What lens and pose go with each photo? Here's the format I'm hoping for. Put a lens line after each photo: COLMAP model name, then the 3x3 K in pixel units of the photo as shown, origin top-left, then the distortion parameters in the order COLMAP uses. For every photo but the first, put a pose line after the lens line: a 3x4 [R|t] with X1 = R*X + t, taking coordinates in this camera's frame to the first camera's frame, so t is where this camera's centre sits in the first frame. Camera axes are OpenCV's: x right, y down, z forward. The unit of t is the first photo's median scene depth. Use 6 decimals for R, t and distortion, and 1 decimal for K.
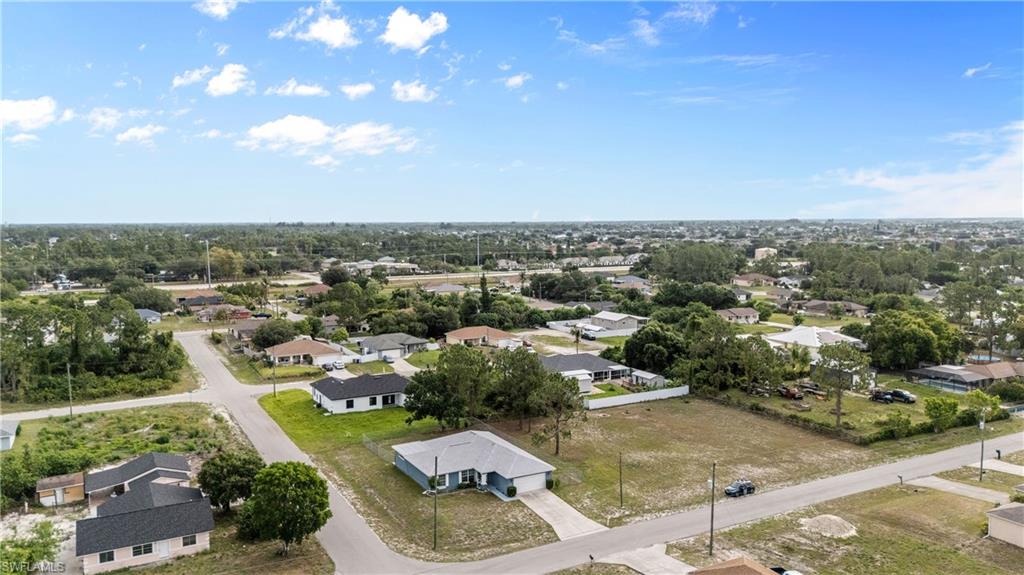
lens RADIAL K [[760.2, 0, 512.9], [0, 760.2, 289.7], [0, 0, 1]] dist [0.066929, -0.053995]
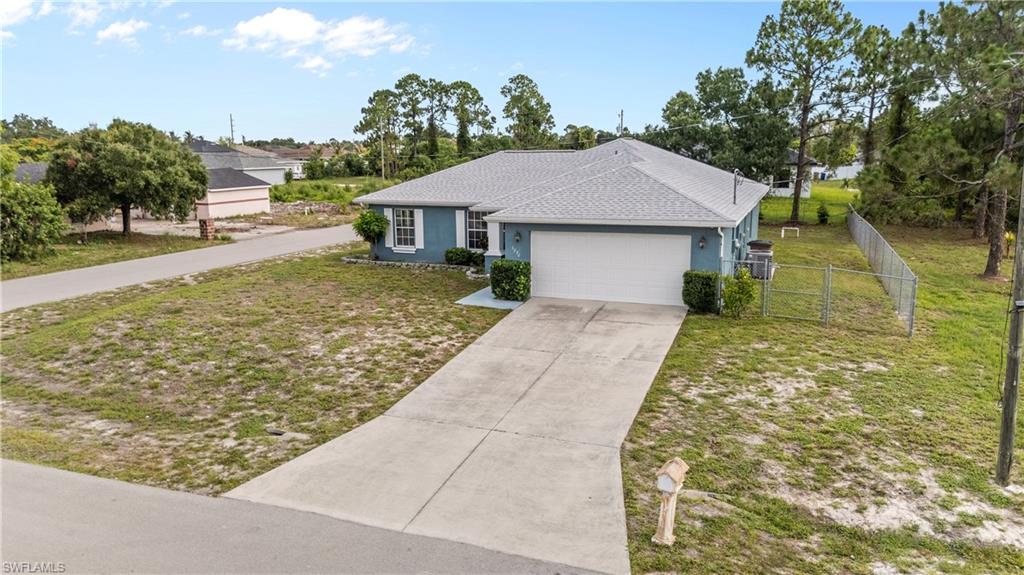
lens RADIAL K [[760.2, 0, 512.2], [0, 760.2, 289.4], [0, 0, 1]] dist [0.066929, -0.053995]
pose [[0.651132, 0.139646, -0.746007, 0.178127], [-0.070473, 0.989805, 0.123772, 0.236394], [0.755685, -0.028018, 0.654335, 0.837110]]
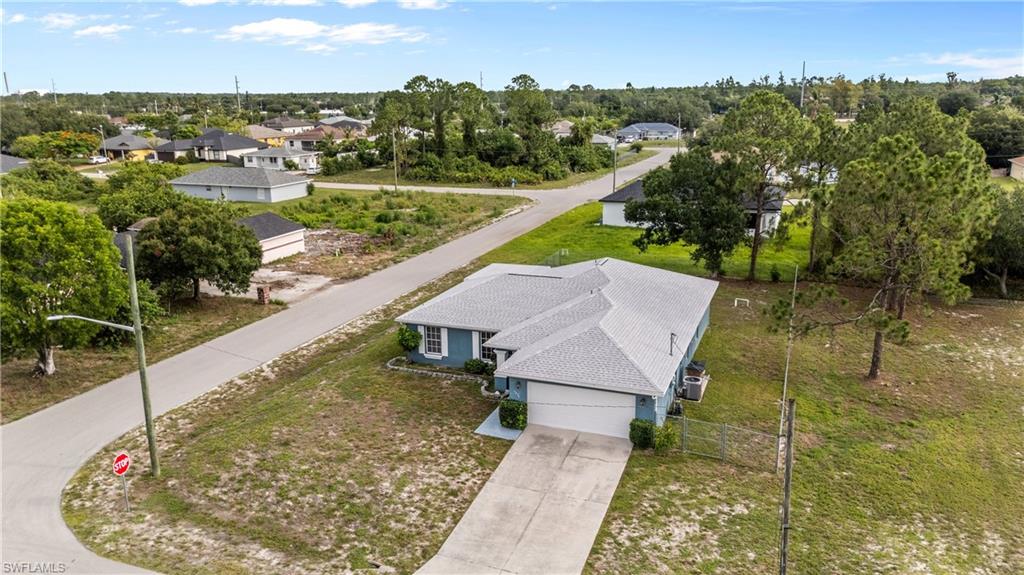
lens RADIAL K [[760.2, 0, 511.5], [0, 760.2, 290.8], [0, 0, 1]] dist [0.066929, -0.053995]
pose [[0.647025, 0.191251, -0.738093, 0.242037], [-0.065185, 0.978362, 0.196366, 0.140244], [0.759677, -0.078941, 0.645491, 0.774687]]
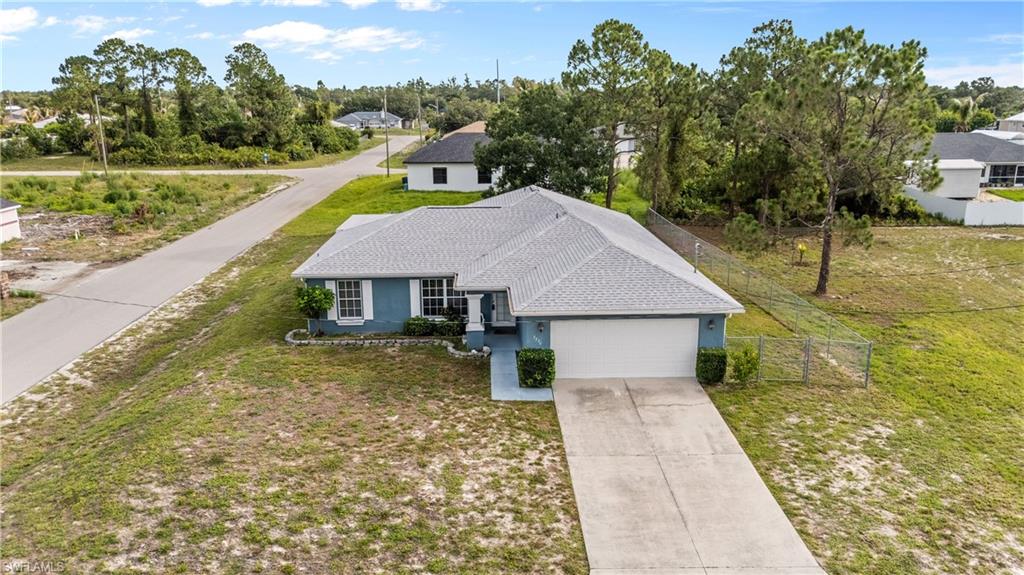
lens RADIAL K [[760.2, 0, 513.8], [0, 760.2, 284.7], [0, 0, 1]] dist [0.066929, -0.053995]
pose [[0.896106, 0.108487, -0.430378, 0.097018], [-0.042881, 0.986293, 0.159334, 0.195799], [0.441765, -0.124325, 0.888475, 0.769810]]
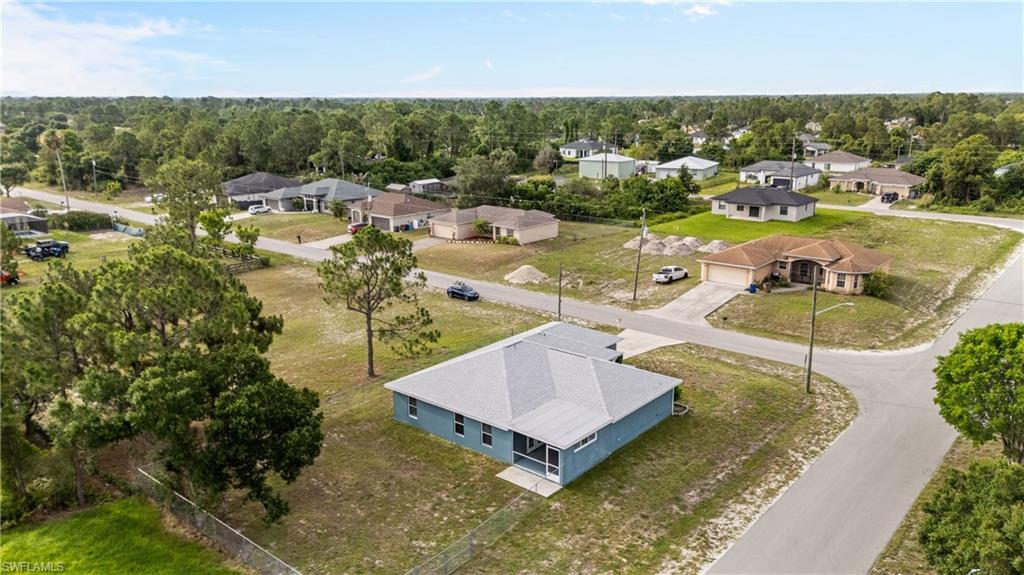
lens RADIAL K [[760.2, 0, 511.6], [0, 760.2, 287.1], [0, 0, 1]] dist [0.066929, -0.053995]
pose [[-0.366584, -0.217367, 0.904637, -0.546384], [0.094878, 0.958522, 0.268762, 0.020152], [-0.925535, 0.184354, -0.330755, 1.280710]]
